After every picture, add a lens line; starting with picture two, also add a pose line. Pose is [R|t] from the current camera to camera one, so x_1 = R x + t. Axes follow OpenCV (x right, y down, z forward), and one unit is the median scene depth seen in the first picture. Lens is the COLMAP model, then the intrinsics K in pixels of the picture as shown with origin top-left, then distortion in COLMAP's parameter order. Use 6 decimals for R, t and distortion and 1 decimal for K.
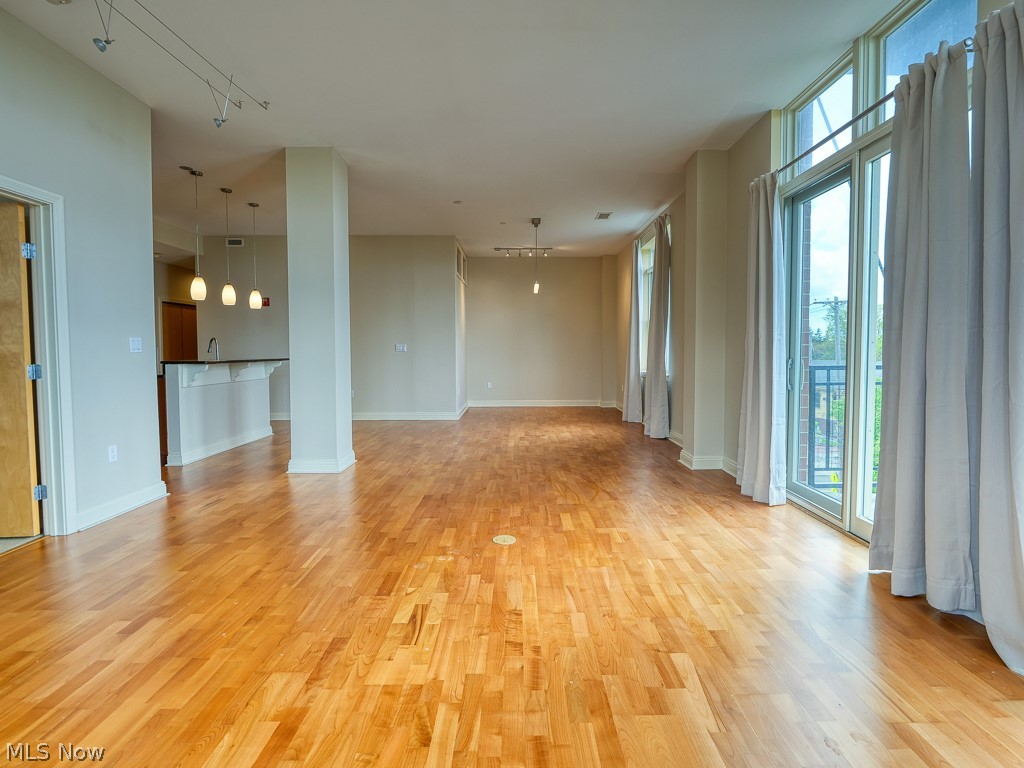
lens RADIAL K [[501.6, 0, 517.1], [0, 501.6, 374.8], [0, 0, 1]] dist [-0.013825, -0.000444]
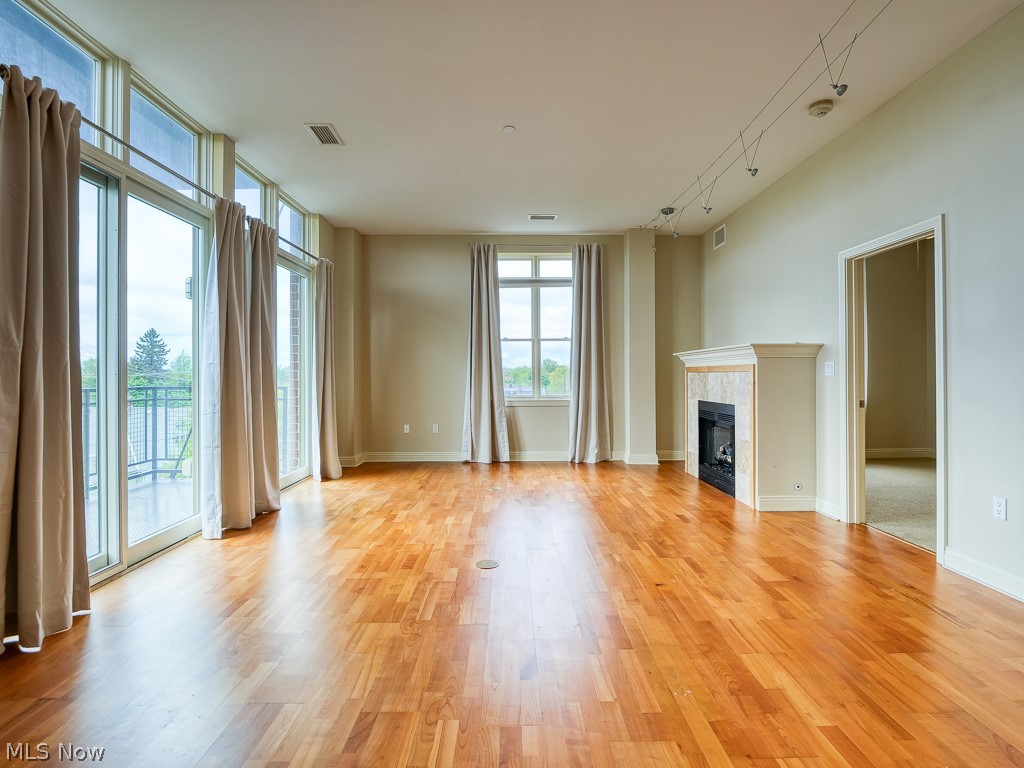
lens RADIAL K [[501.6, 0, 520.2], [0, 501.6, 371.5], [0, 0, 1]] dist [-0.013825, -0.000444]
pose [[-0.999740, 0.002303, -0.022678, -0.055329], [0.001352, 0.999122, 0.041877, -0.076273], [0.022755, 0.041836, -0.998865, 1.576569]]
